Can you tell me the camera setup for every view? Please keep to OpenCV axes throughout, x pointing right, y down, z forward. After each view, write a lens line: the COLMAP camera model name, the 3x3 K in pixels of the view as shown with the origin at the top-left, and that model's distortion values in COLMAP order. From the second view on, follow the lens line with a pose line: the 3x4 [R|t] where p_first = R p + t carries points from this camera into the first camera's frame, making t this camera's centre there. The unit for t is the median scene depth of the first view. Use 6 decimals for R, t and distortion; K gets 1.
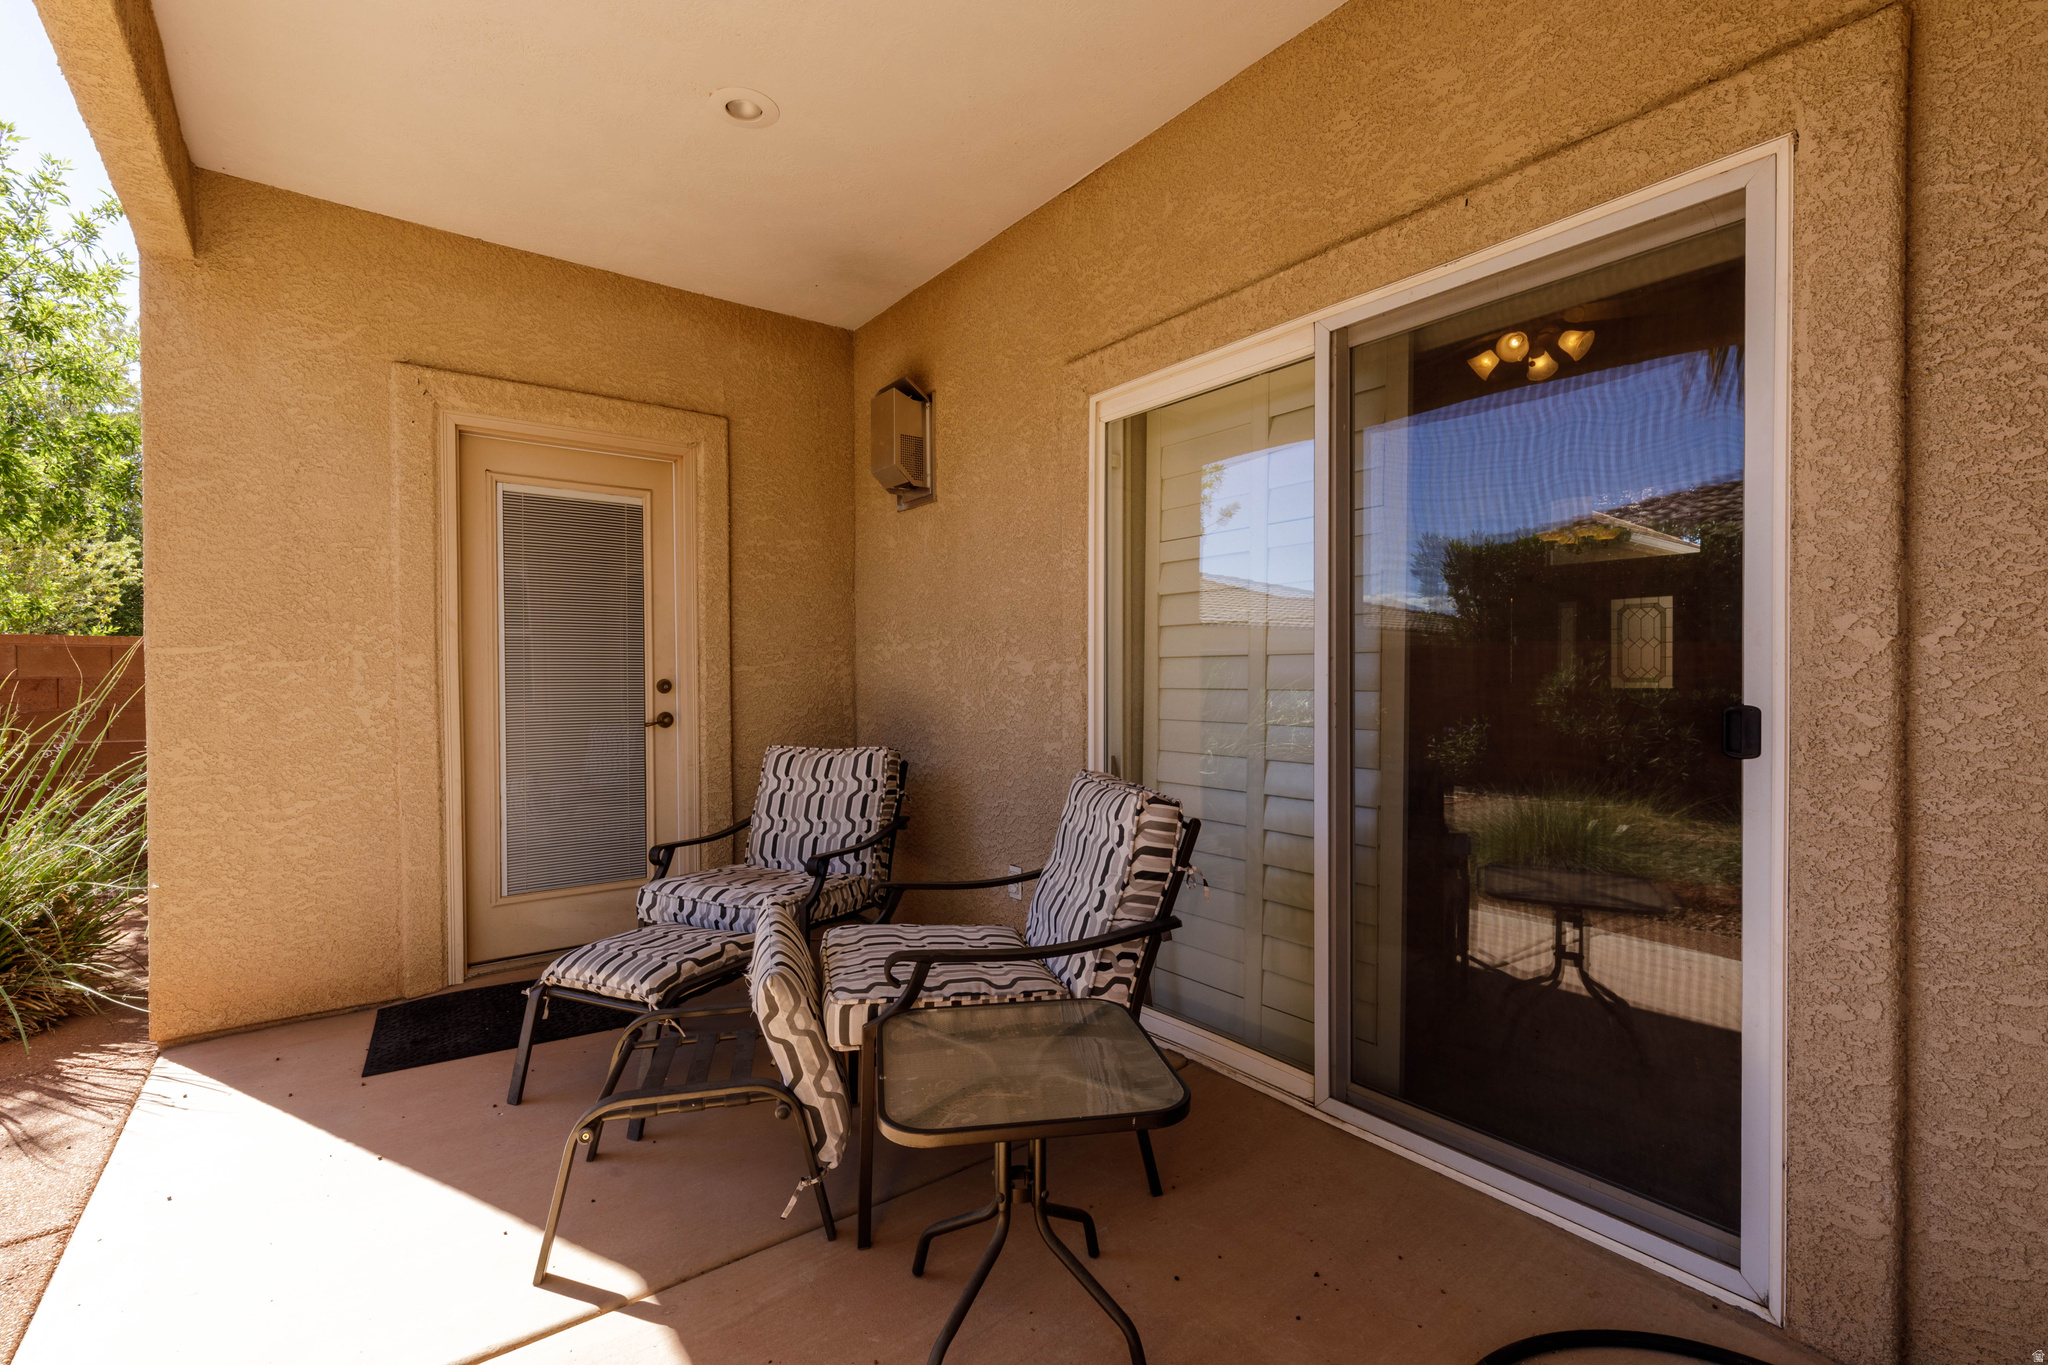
lens RADIAL K [[925.5, 0, 1023.8], [0, 925.5, 684.9], [0, 0, 1]] dist [0.004211, 0.000038]
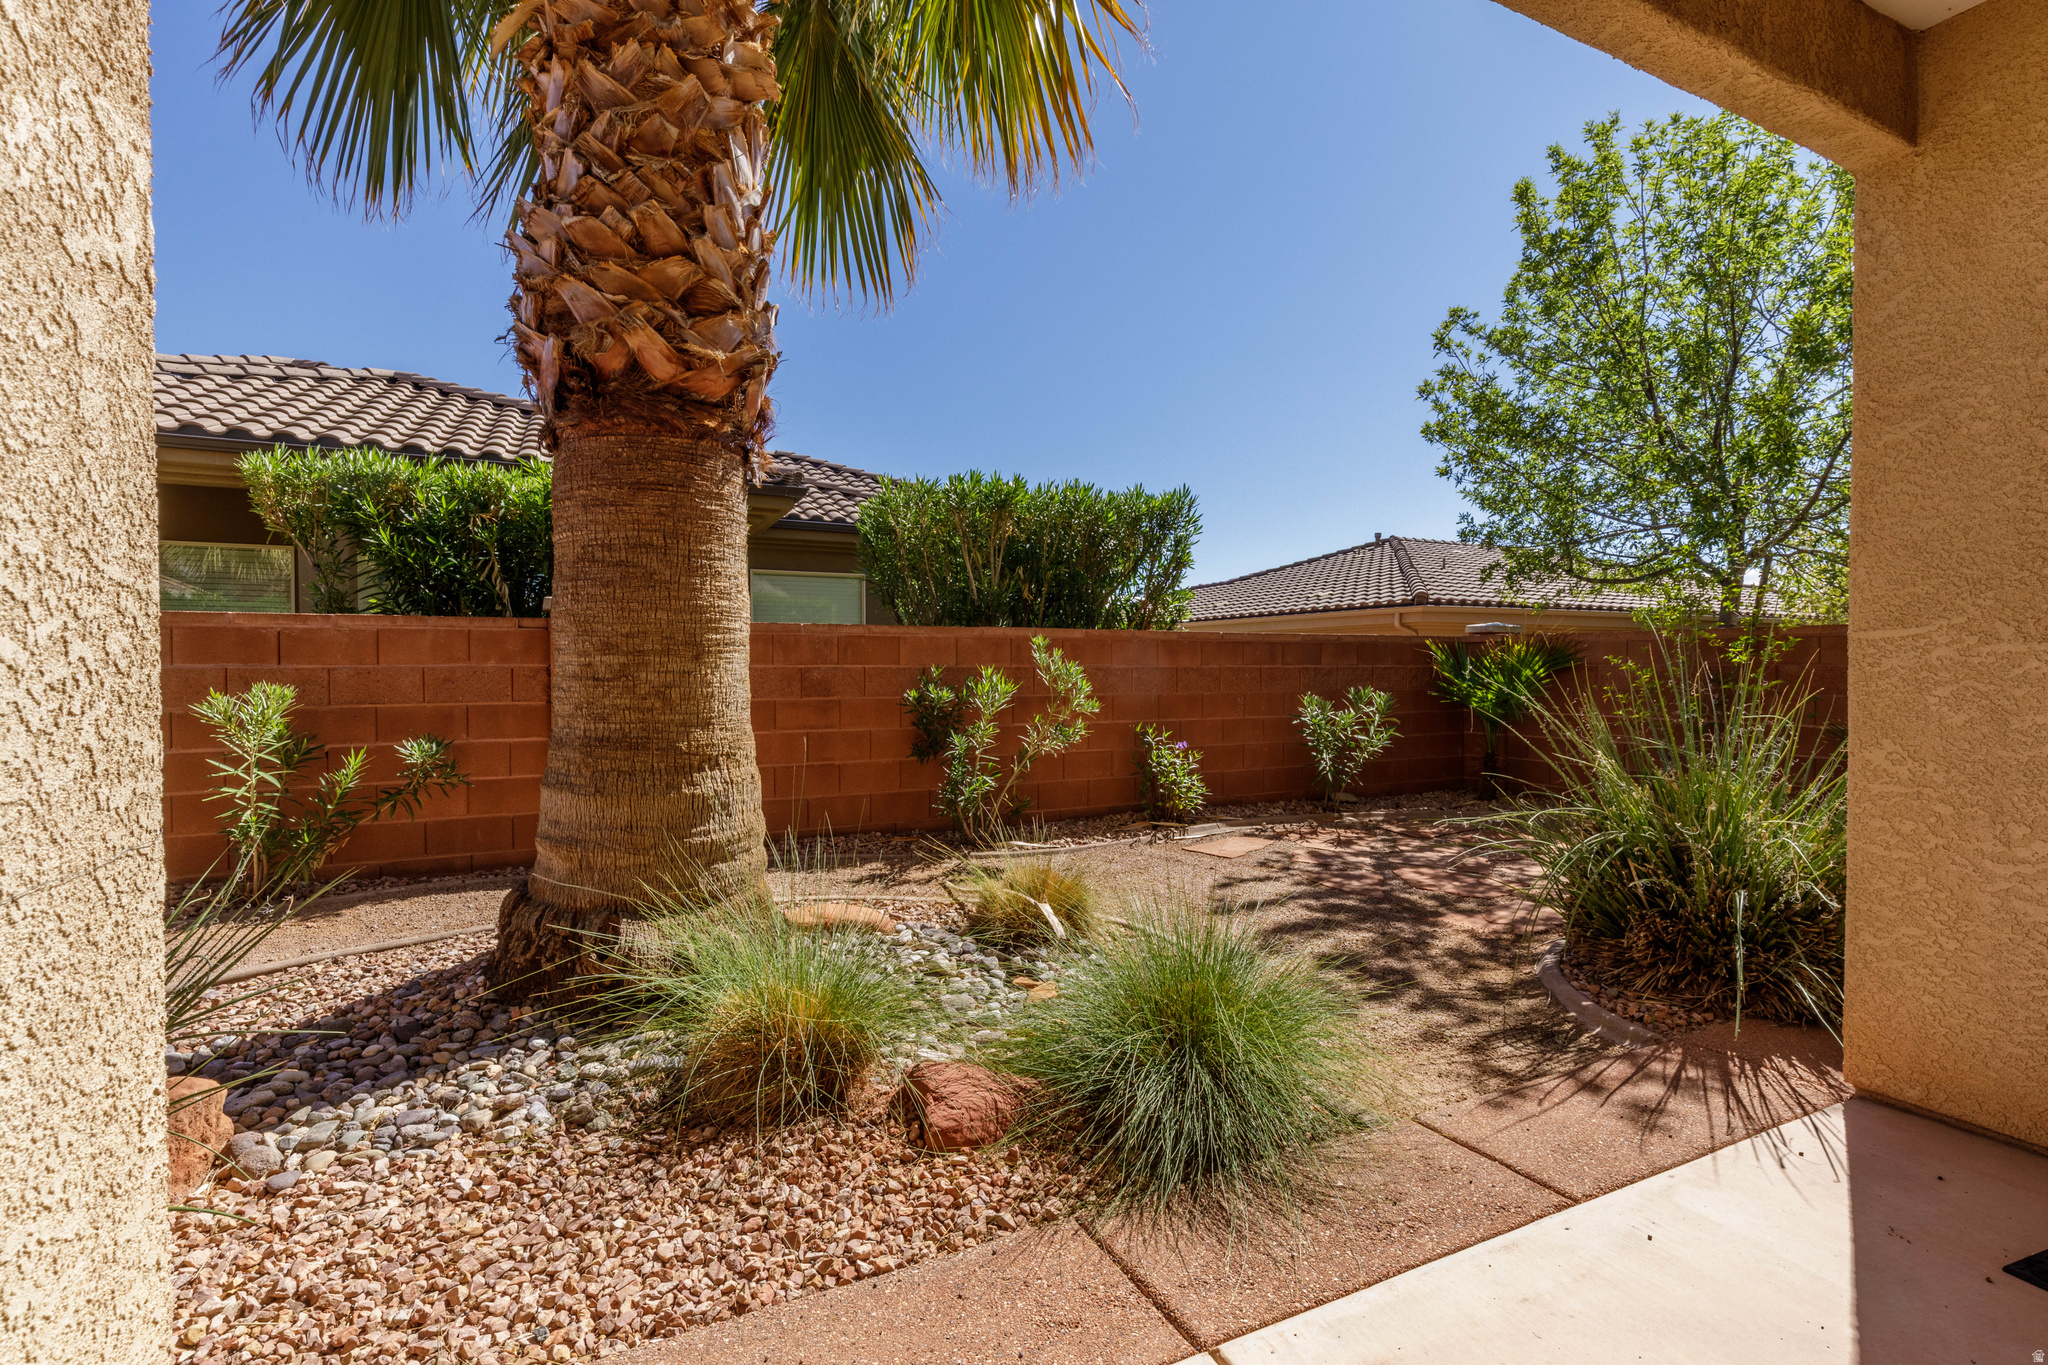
lens RADIAL K [[925.5, 0, 1023.4], [0, 925.5, 681.8], [0, 0, 1]] dist [0.004211, 0.000038]
pose [[-0.194140, 0.019674, -0.980776, 0.061405], [-0.003230, 0.999781, 0.020694, -0.008250], [0.980968, 0.007185, -0.194034, 0.394962]]
